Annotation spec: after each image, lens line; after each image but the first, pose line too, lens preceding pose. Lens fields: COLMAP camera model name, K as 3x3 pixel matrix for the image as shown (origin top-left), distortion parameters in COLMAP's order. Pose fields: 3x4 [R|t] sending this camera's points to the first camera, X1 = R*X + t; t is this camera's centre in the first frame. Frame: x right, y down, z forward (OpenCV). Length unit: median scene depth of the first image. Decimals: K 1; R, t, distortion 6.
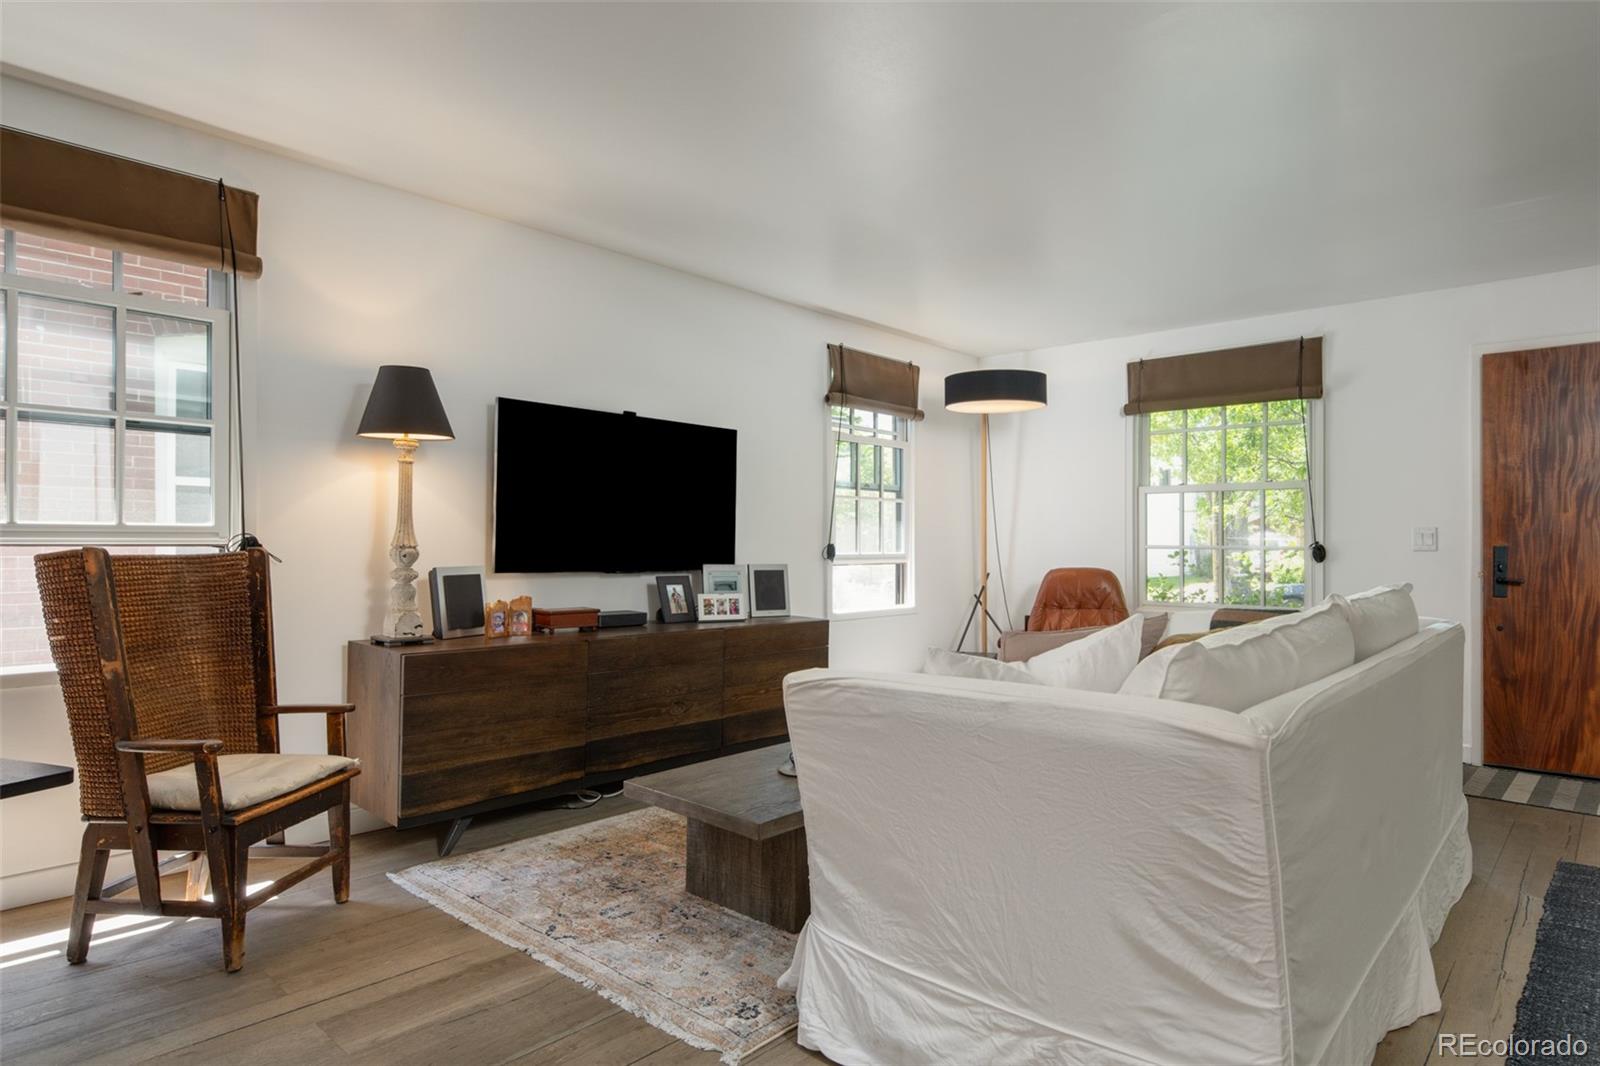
lens RADIAL K [[896.1, 0, 909.6], [0, 896.1, 536.4], [0, 0, 1]] dist [-0.001214, -0.002127]
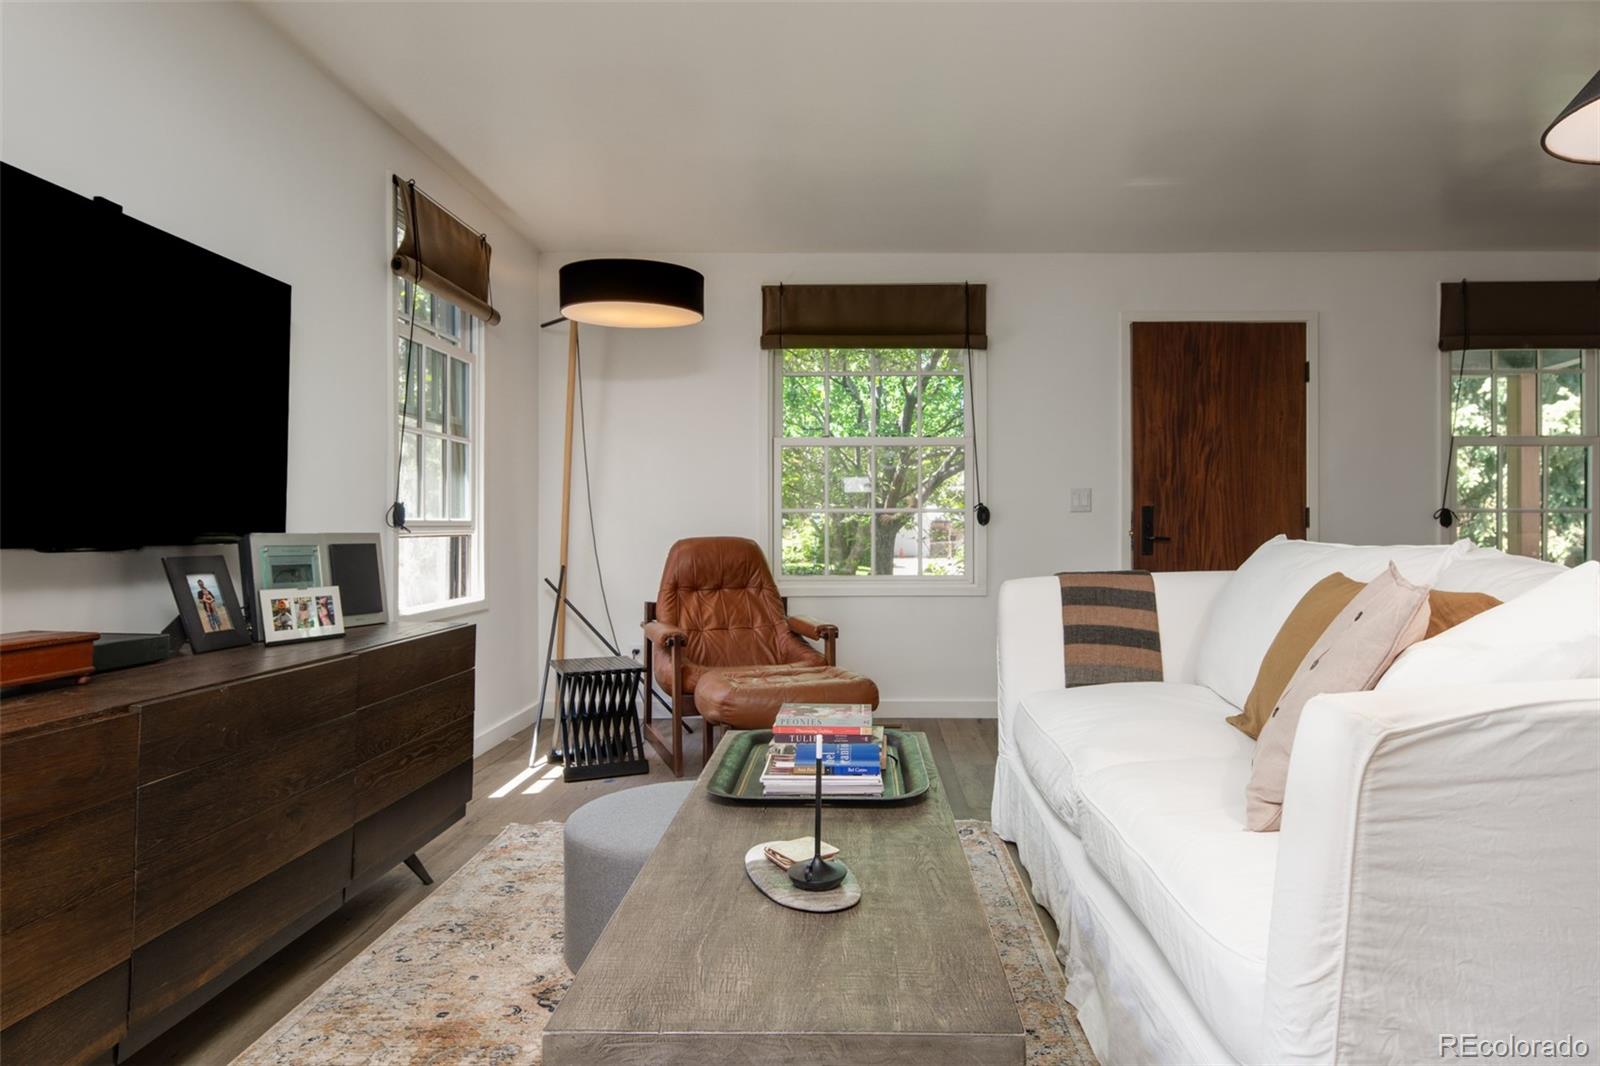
lens RADIAL K [[947.4, 0, 859.5], [0, 947.4, 518.6], [0, 0, 1]] dist [0.005651, -0.000701]
pose [[0.779386, -0.003035, 0.626536, -0.358299], [0.001121, 0.999993, 0.003449, 0.025600], [-0.626543, -0.001986, 0.779385, 0.424244]]
